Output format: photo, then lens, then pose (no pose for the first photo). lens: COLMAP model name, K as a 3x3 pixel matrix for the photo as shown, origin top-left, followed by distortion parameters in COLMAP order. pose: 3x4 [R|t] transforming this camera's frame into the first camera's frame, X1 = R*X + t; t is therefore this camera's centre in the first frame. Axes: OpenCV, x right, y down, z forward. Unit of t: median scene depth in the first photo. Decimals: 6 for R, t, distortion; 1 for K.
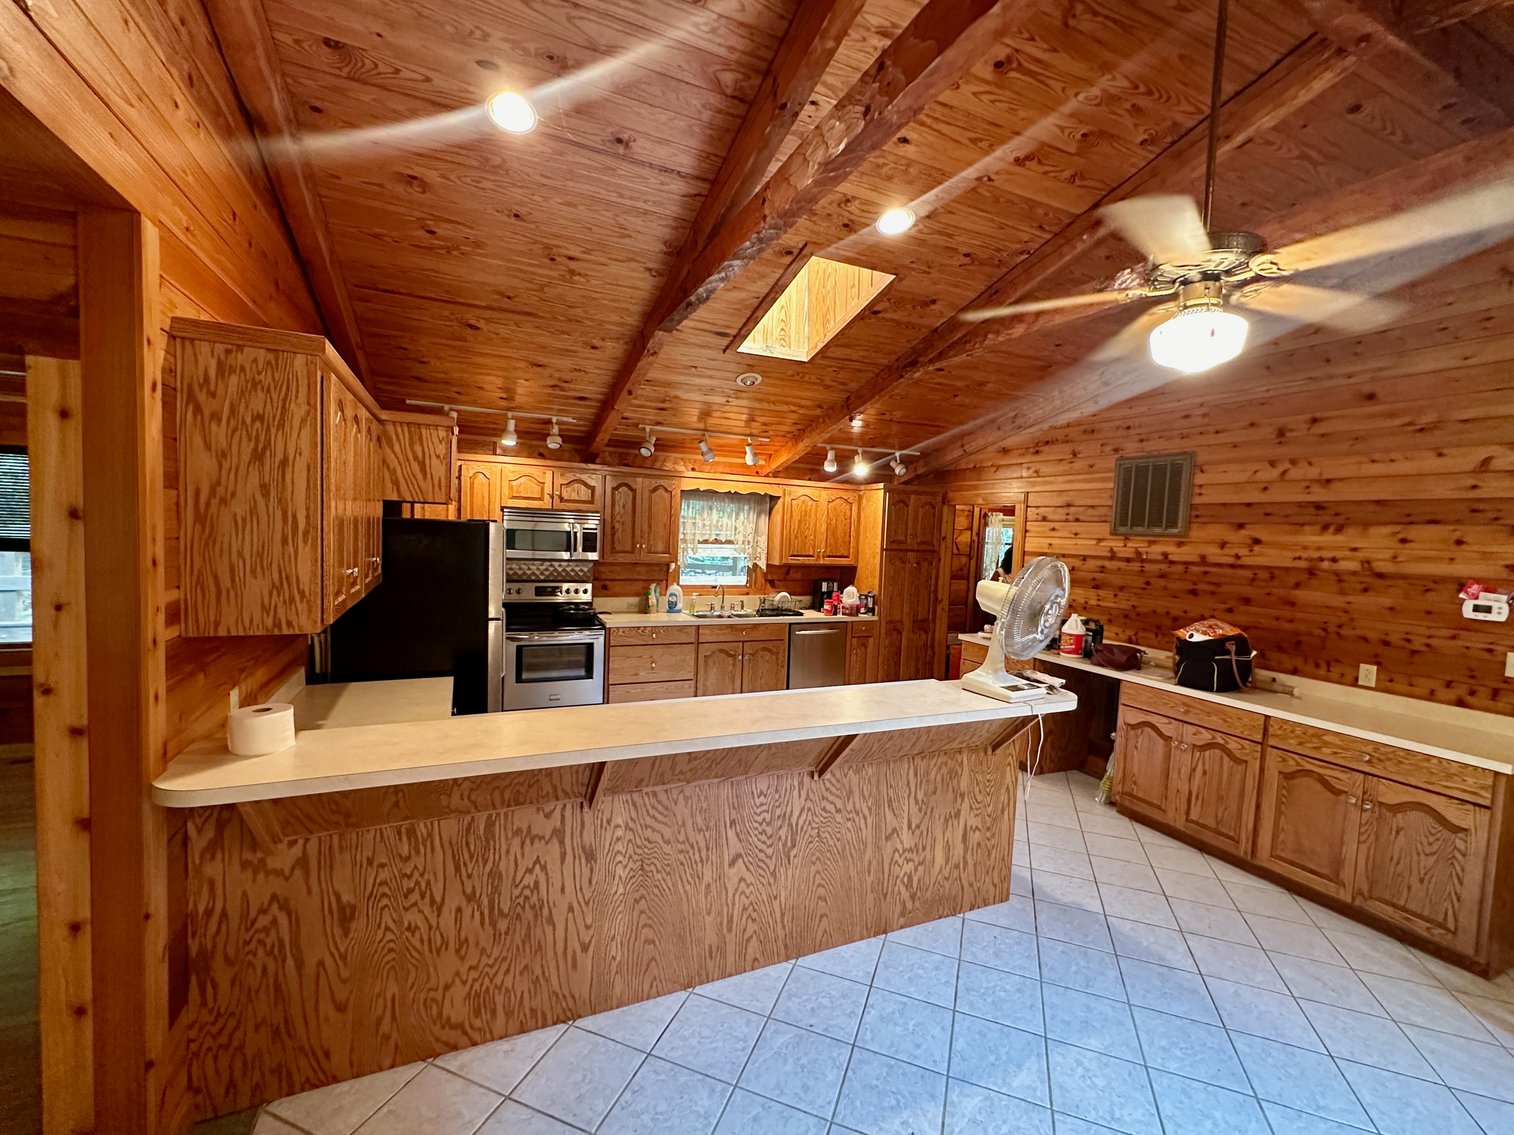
lens RADIAL K [[645.2, 0, 757.0], [0, 645.2, 567.5], [0, 0, 1]] dist [-0.002002, 0.000392]
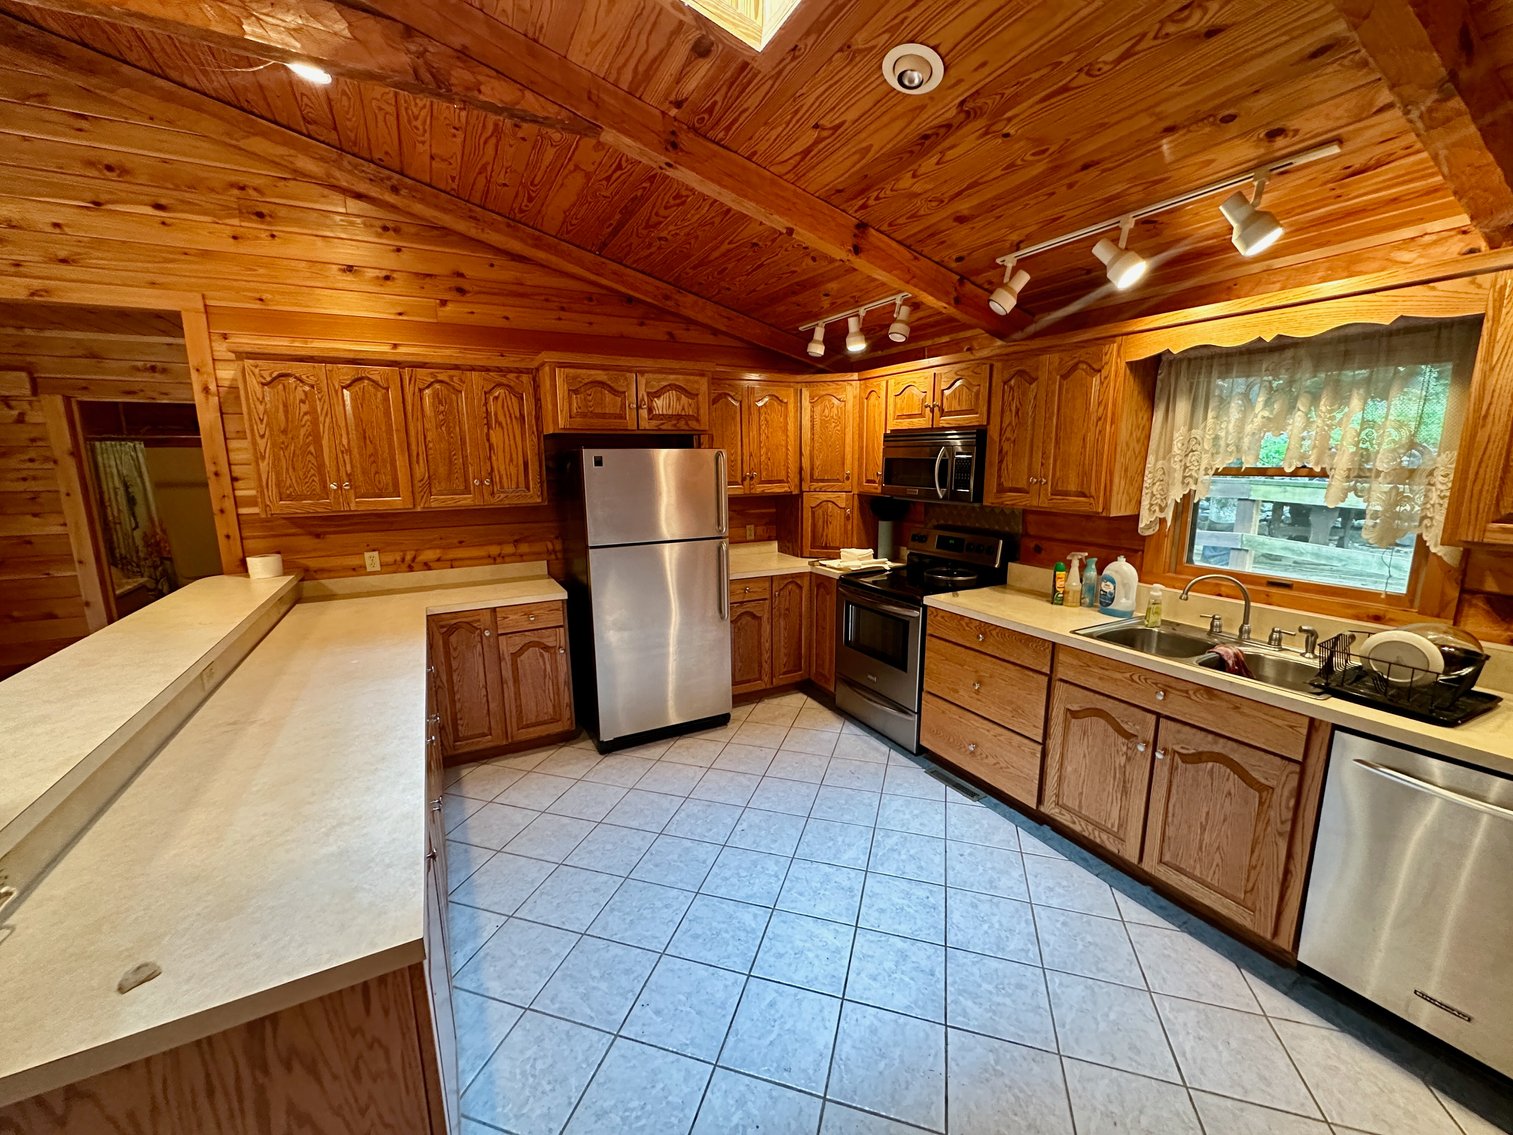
lens RADIAL K [[605.7, 0, 756.5], [0, 605.7, 567.5], [0, 0, 1]] dist [-0.003147, 0.000484]
pose [[0.067805, 0.139370, -0.987916, 0.519934], [-0.051236, 0.989375, 0.136059, -0.027972], [0.996382, 0.041391, 0.074225, 1.126865]]
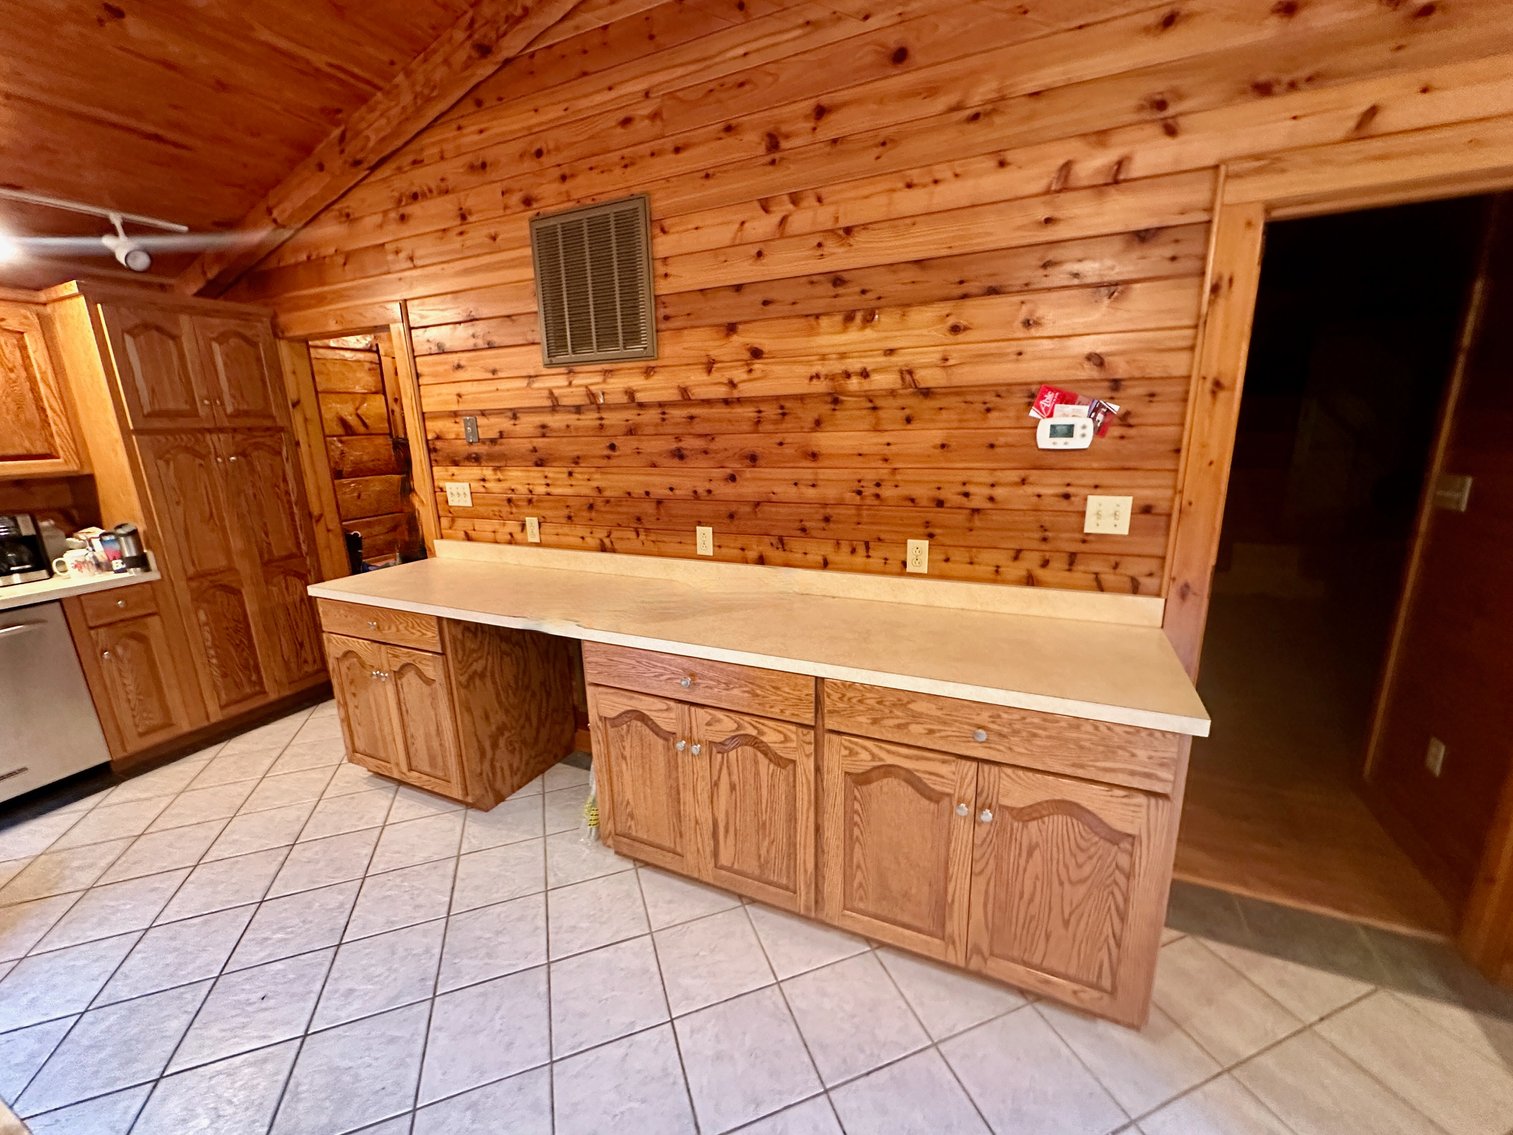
lens RADIAL K [[605.7, 0, 756.5], [0, 605.7, 567.5], [0, 0, 1]] dist [-0.003147, 0.000484]
pose [[0.757083, -0.215613, 0.616714, 0.433167], [0.098552, 0.970860, 0.218446, 0.029777], [-0.645843, -0.104603, 0.756271, 0.618179]]
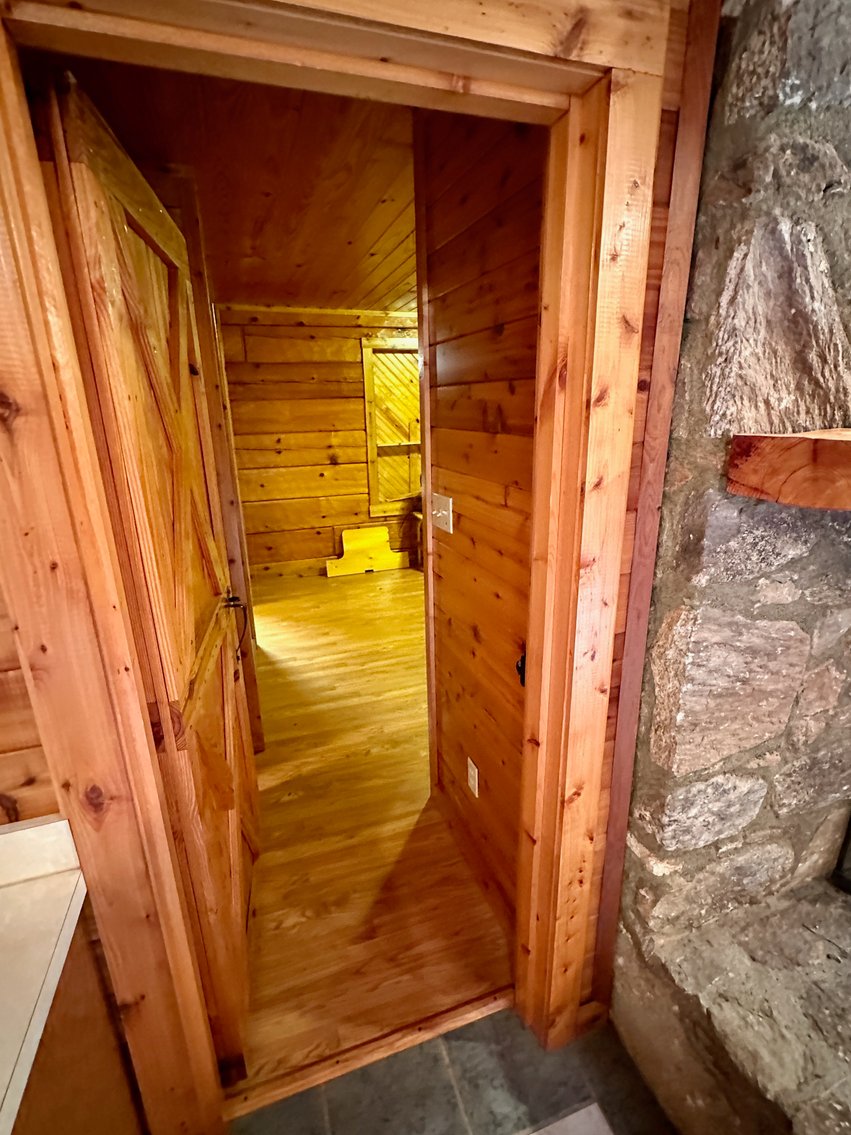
lens RADIAL K [[528.7, 0, 425.5], [0, 528.7, 567.5], [0, 0, 1]] dist [-0.003506, -0.000595]
pose [[0.086827, -0.338409, 0.936985, 0.823877], [0.085455, 0.939600, 0.331435, 0.035328], [-0.992552, 0.051292, 0.110502, 0.595667]]
